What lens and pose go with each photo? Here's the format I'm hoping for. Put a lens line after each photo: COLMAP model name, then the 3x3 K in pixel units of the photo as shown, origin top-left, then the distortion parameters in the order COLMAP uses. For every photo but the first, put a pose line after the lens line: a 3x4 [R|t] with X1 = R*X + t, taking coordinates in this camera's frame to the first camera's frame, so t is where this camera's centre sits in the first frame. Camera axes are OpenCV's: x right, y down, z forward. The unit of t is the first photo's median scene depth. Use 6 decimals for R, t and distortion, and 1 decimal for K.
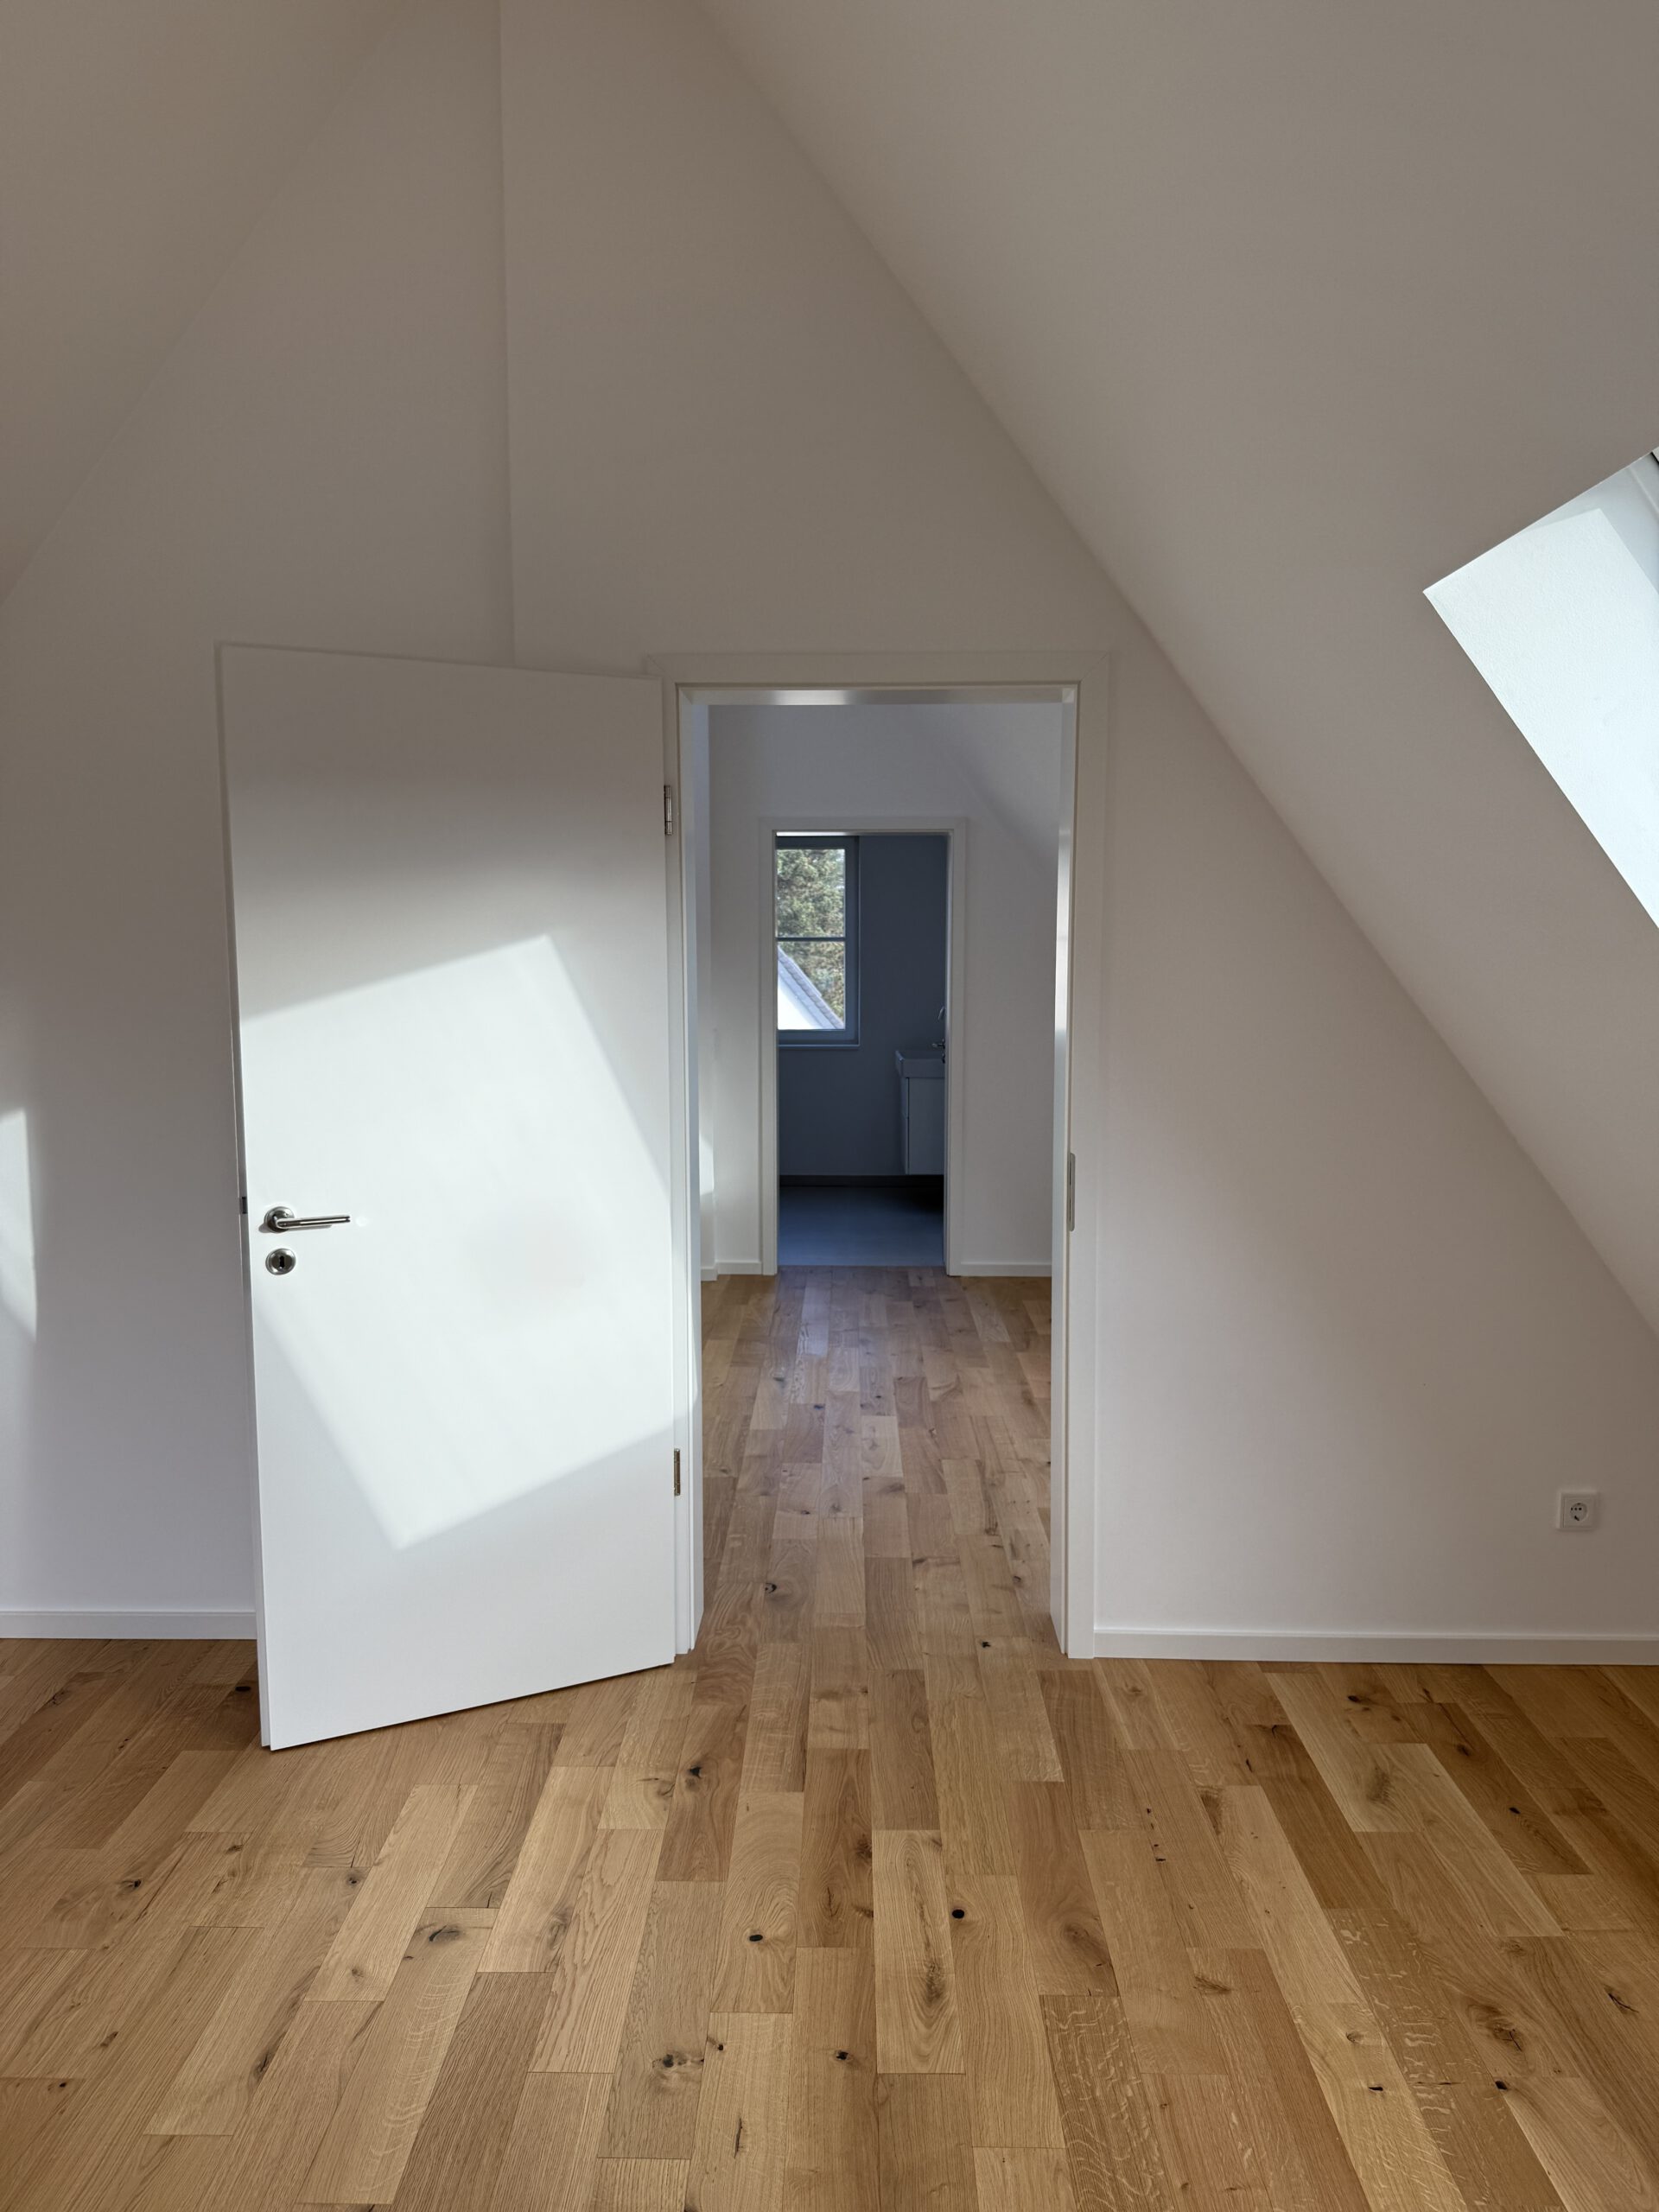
lens RADIAL K [[1580.1, 0, 829.5], [0, 1580.1, 1106.0], [0, 0, 1]] dist [-0.001434, -0.011267]
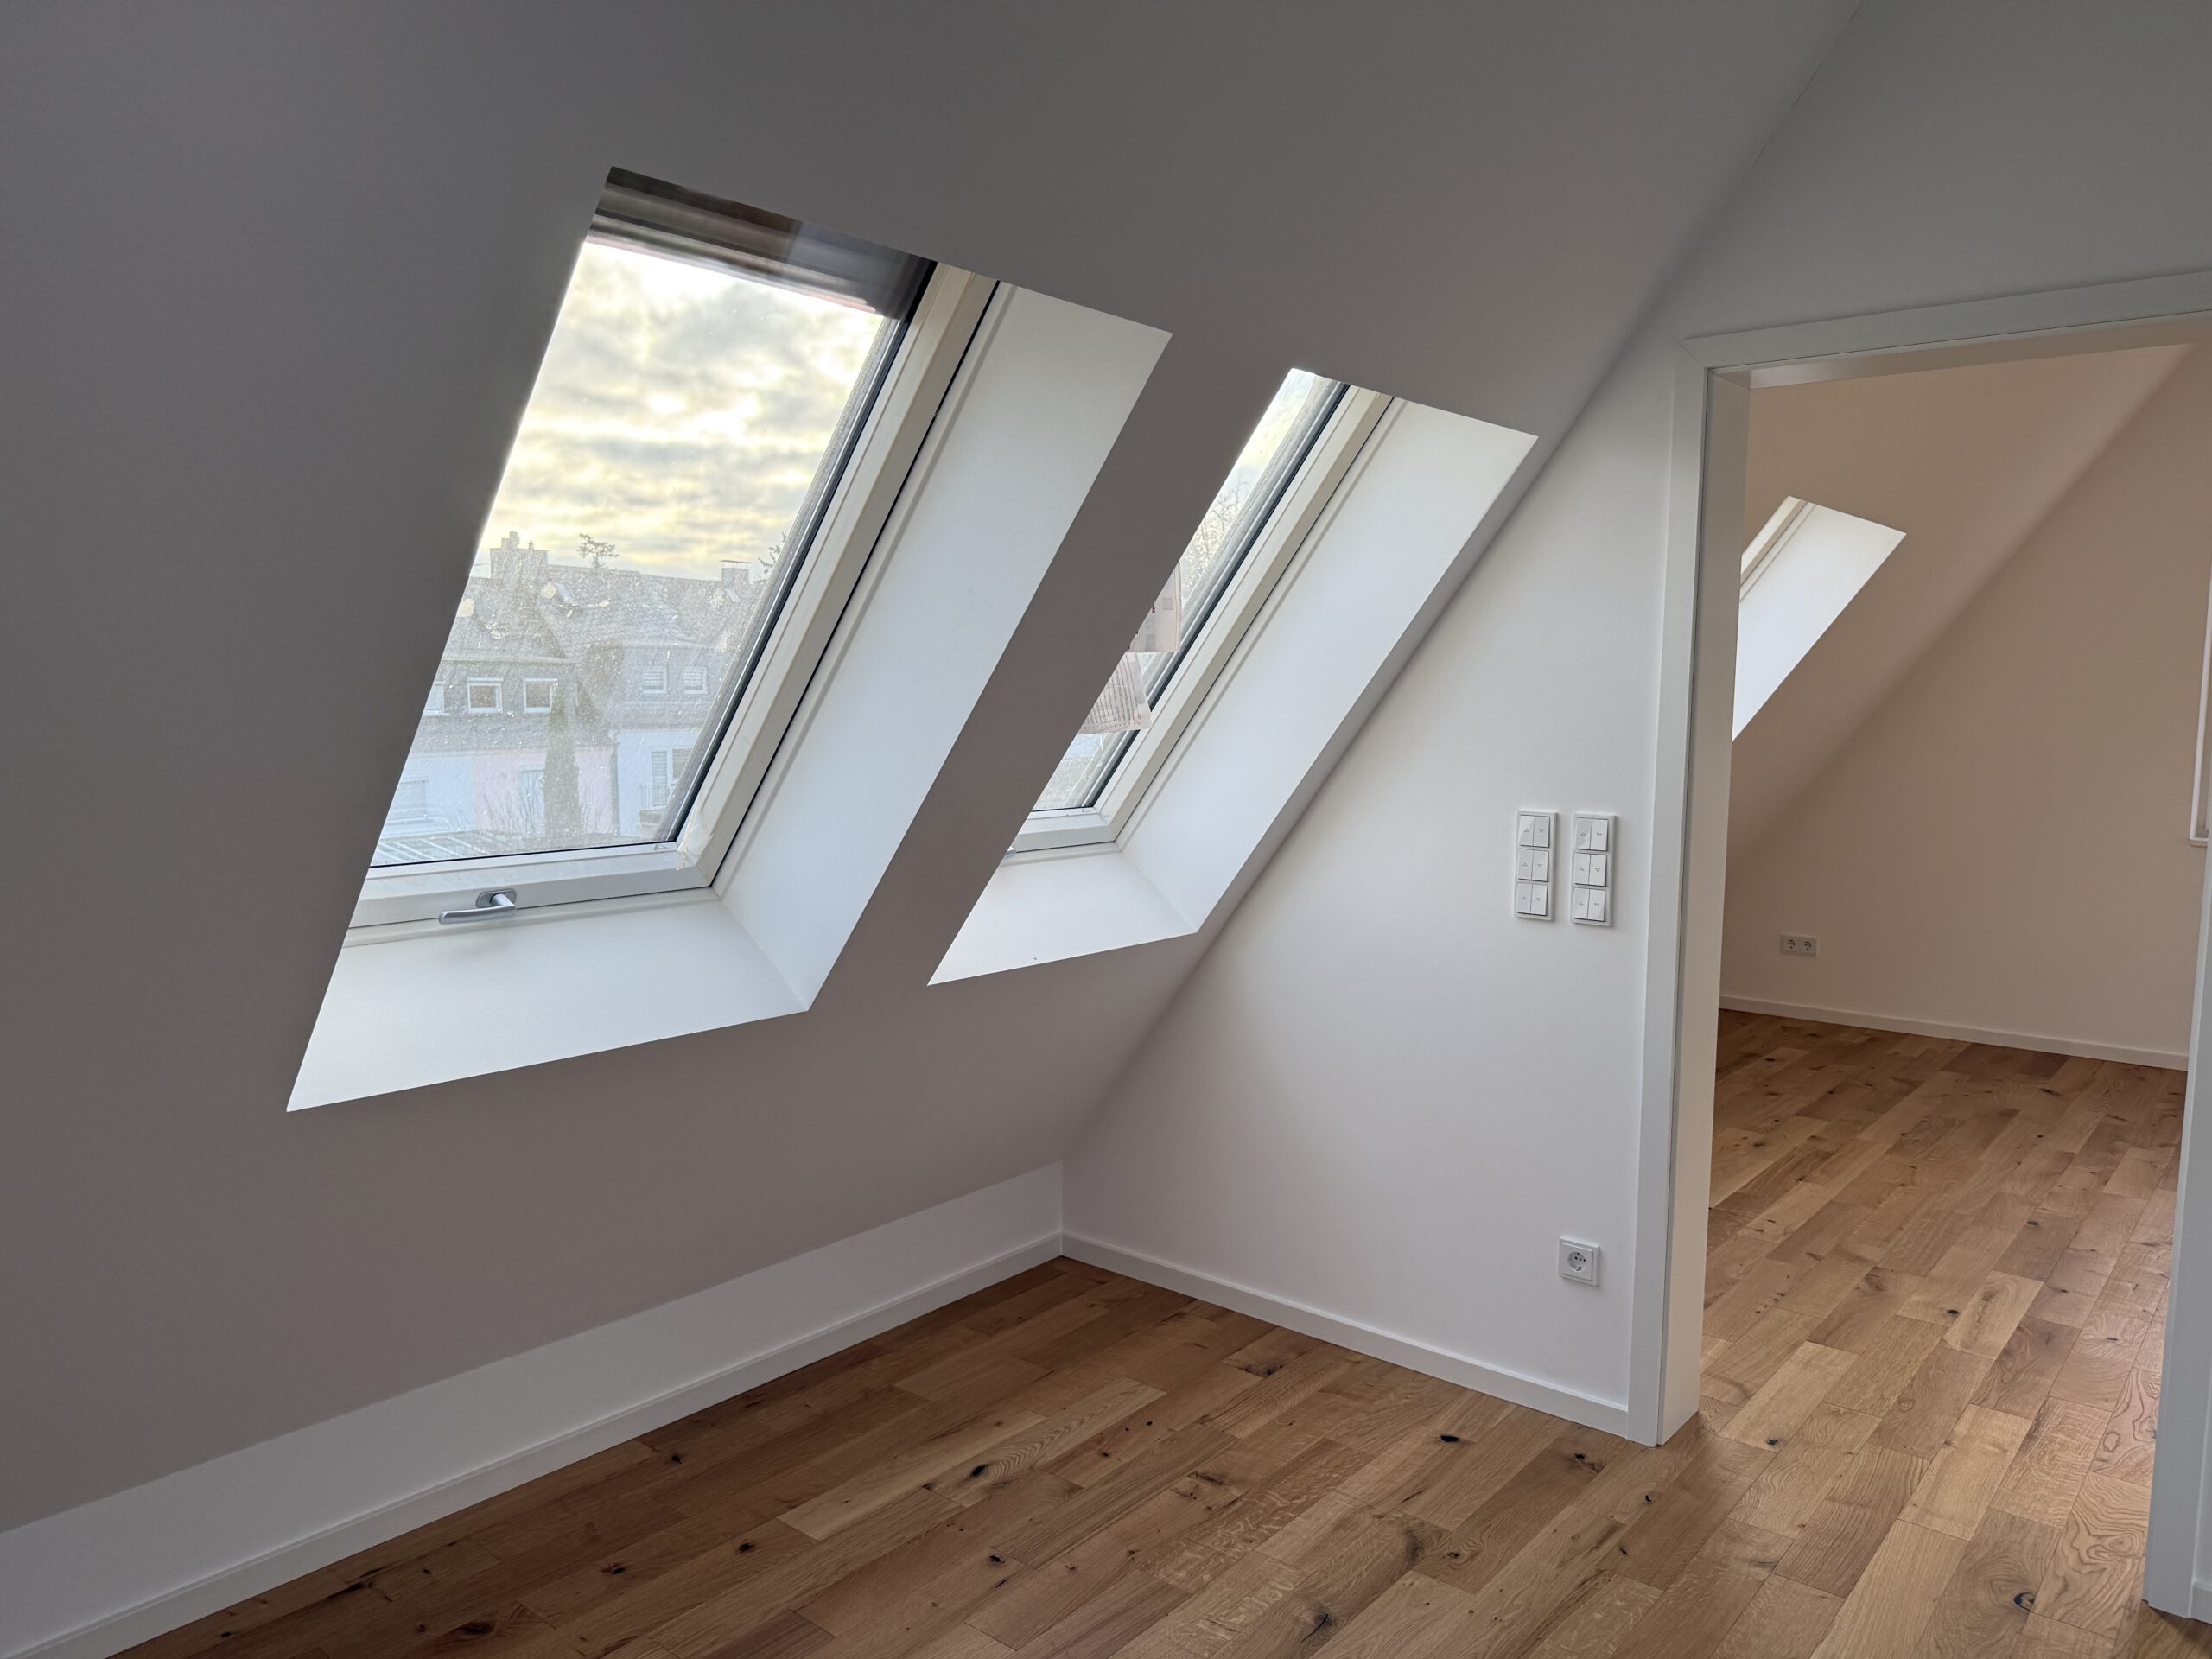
lens RADIAL K [[1580.1, 0, 1102.0], [0, 1580.1, 839.6], [0, 0, 1]] dist [-0.001434, -0.011267]
pose [[-0.777923, -0.067547, 0.624718, -0.224680], [0.055774, 0.982859, 0.175722, -0.278584], [-0.625879, 0.171541, -0.760821, 2.965600]]
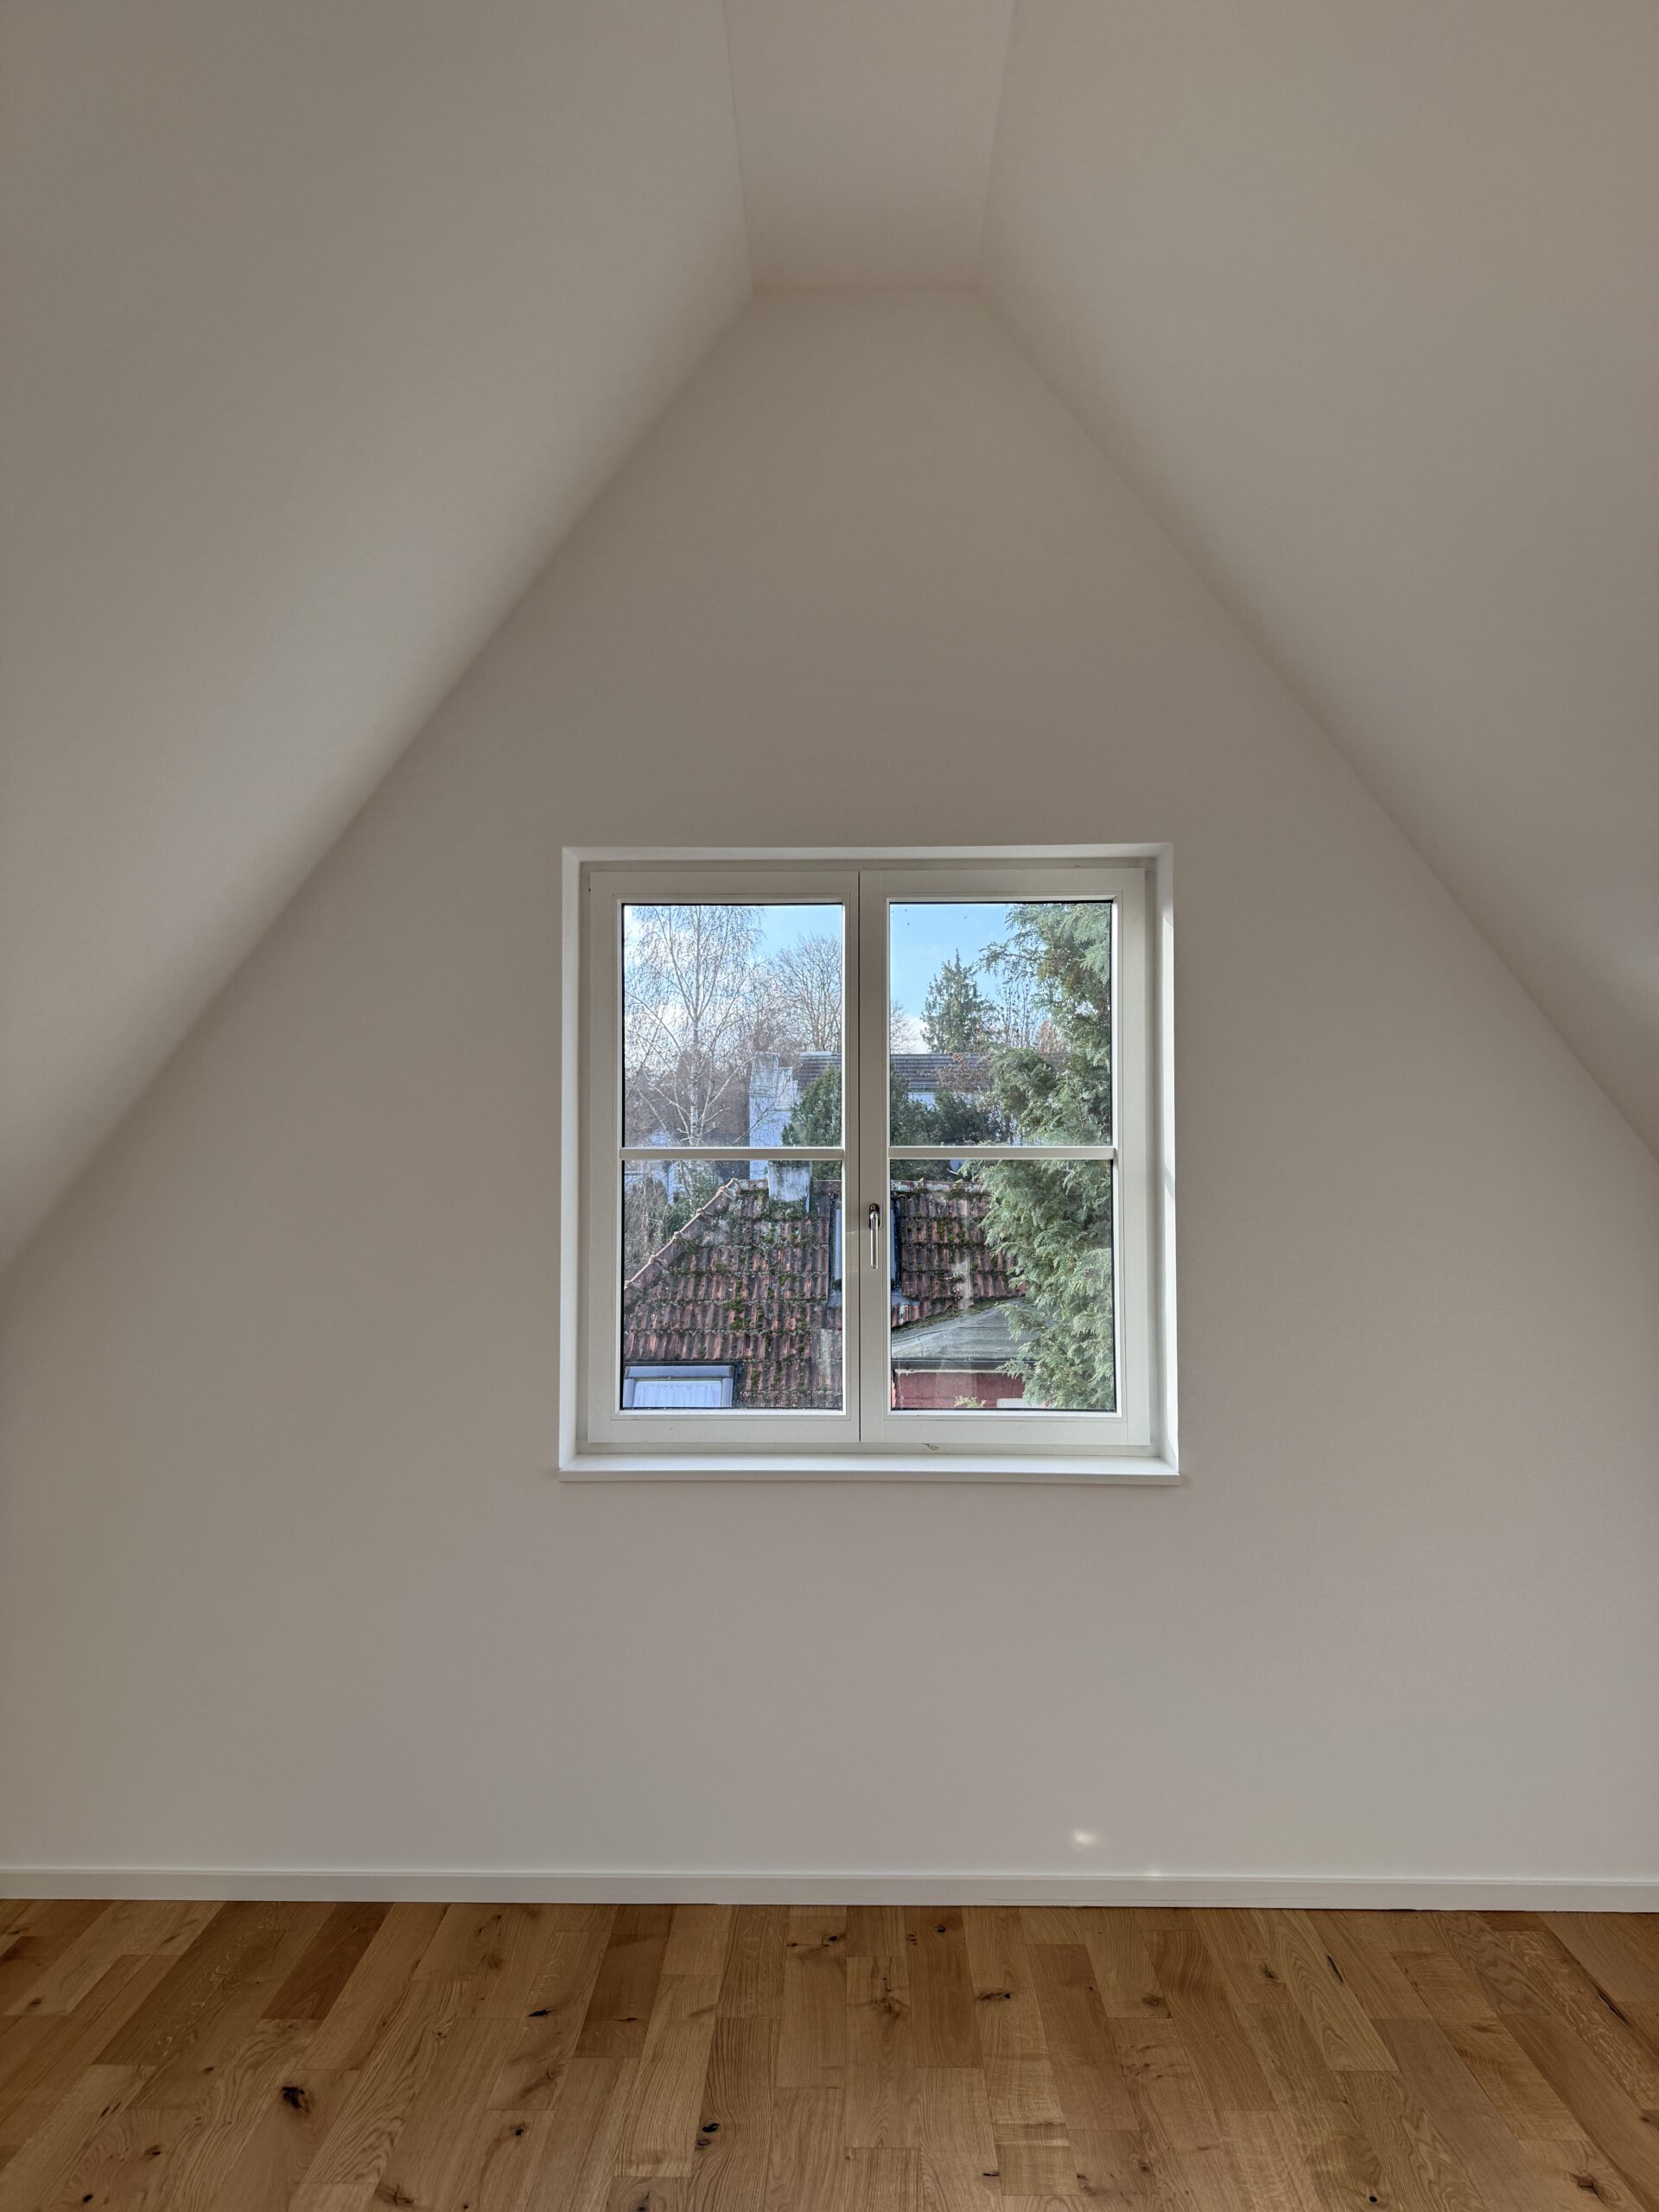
lens RADIAL K [[1580.1, 0, 829.5], [0, 1580.1, 1106.0], [0, 0, 1]] dist [-0.001434, -0.011267]
pose [[-0.999972, 0.003443, -0.006616, -0.237174], [0.003040, 0.998191, 0.060038, -0.133450], [0.006811, 0.060016, -0.998174, 1.185456]]
